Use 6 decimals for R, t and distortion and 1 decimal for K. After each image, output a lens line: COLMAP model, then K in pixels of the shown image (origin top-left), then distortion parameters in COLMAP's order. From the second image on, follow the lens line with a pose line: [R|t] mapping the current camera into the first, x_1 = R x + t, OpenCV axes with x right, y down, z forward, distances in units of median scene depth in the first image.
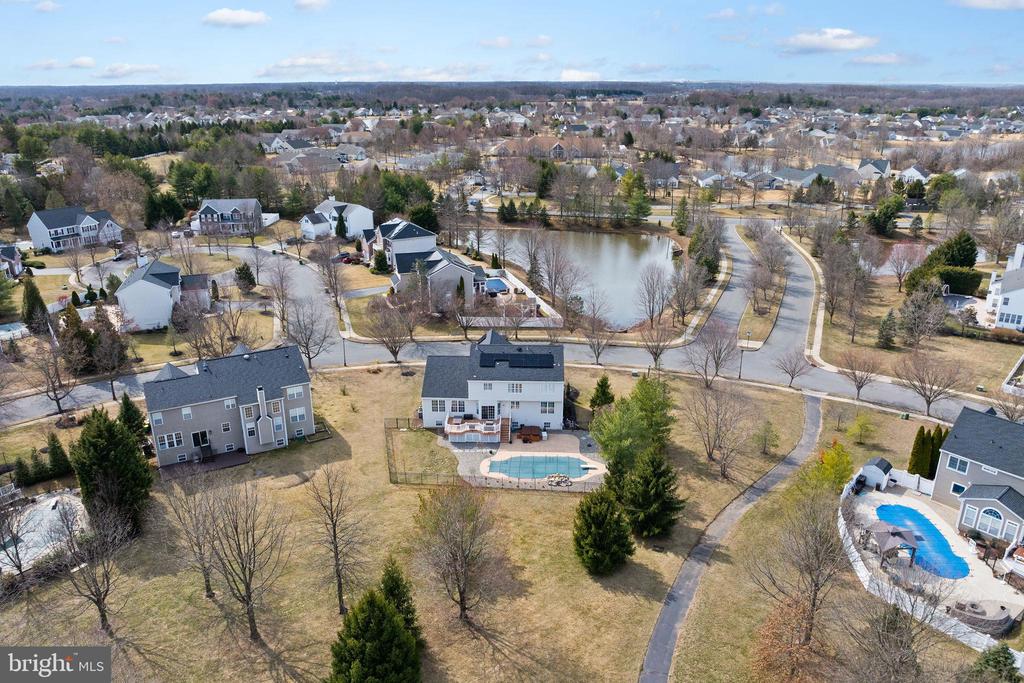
lens RADIAL K [[722.9, 0, 507.7], [0, 722.9, 338.0], [0, 0, 1]] dist [-0.034589, -0.001944]
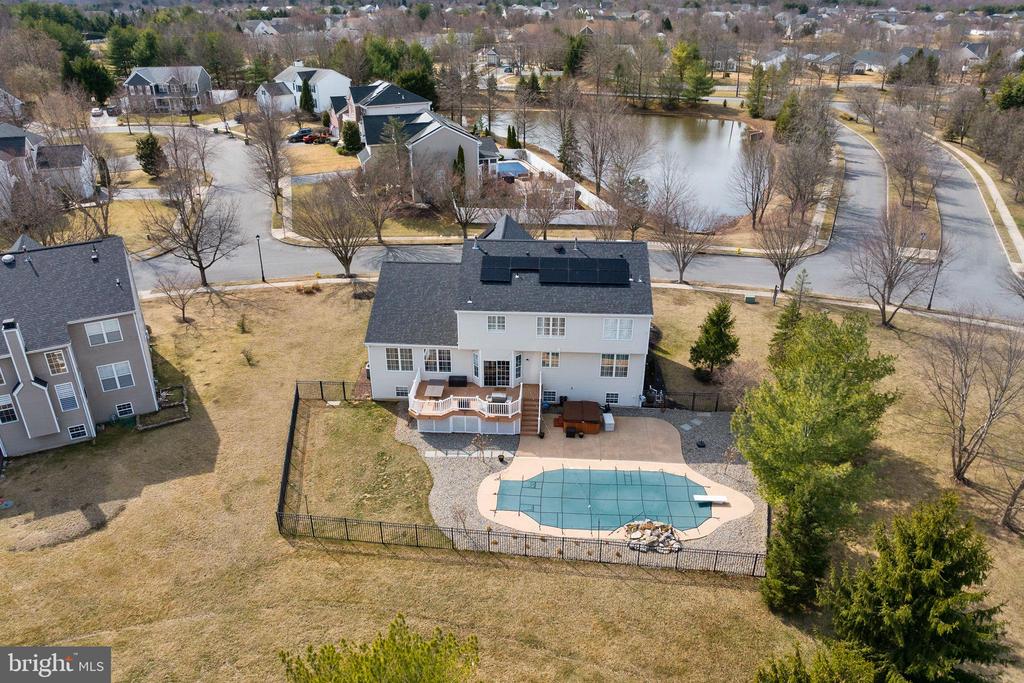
lens RADIAL K [[722.9, 0, 507.7], [0, 722.9, 338.0], [0, 0, 1]] dist [-0.034589, -0.001944]
pose [[0.999739, 0.010903, -0.020090, -0.008392], [-0.008680, 0.994161, 0.107558, 0.021035], [0.021145, -0.107356, 0.993996, 0.440072]]
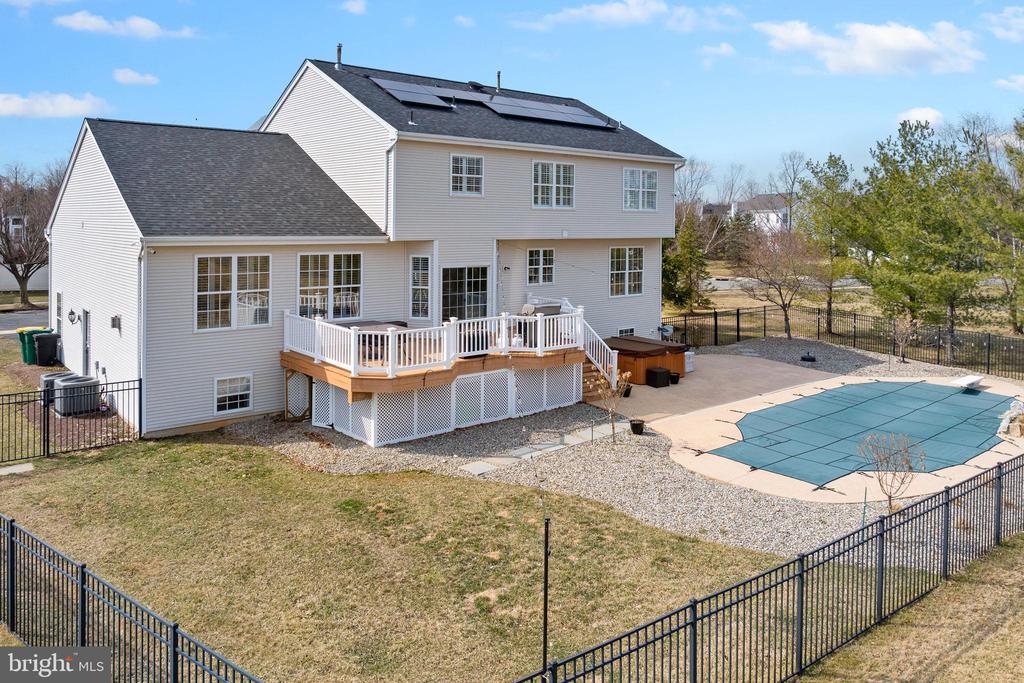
lens RADIAL K [[722.9, 0, 507.7], [0, 722.9, 338.0], [0, 0, 1]] dist [-0.034589, -0.001944]
pose [[0.755357, -0.104087, 0.646994, -0.145186], [0.209143, 0.973964, -0.087482, 0.121536], [-0.621043, 0.201394, 0.757460, 0.728370]]
